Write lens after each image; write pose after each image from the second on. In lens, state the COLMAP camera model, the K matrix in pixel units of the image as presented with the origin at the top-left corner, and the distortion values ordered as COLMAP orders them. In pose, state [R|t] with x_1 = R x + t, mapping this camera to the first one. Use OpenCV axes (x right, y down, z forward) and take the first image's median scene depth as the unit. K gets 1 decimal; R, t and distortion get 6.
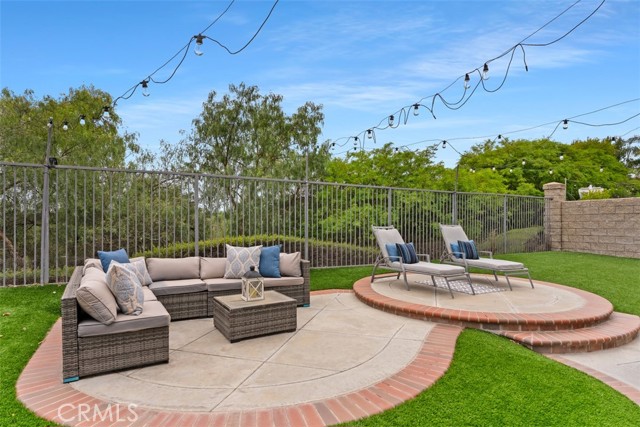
lens RADIAL K [[346.8, 0, 318.2], [0, 346.8, 218.2], [0, 0, 1]] dist [-0.017856, 0.004785]
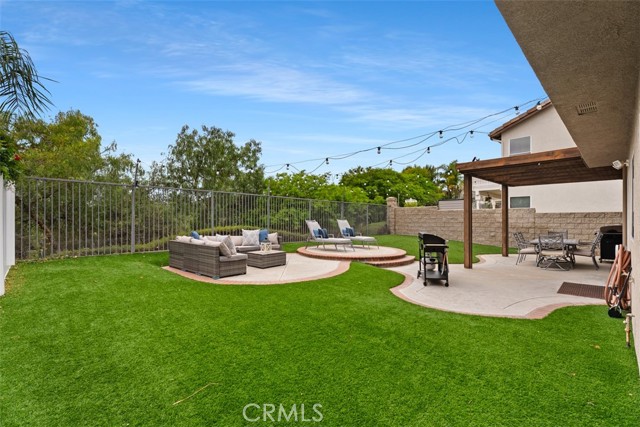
lens RADIAL K [[285.5, 0, 320.7], [0, 285.5, 216.1], [0, 0, 1]] dist [-0.000932, -0.002030]
pose [[0.945251, 0.004771, 0.326309, -0.157991], [-0.004891, 0.999988, -0.000451, -0.000352], [-0.326307, -0.001170, 0.945263, -0.297115]]
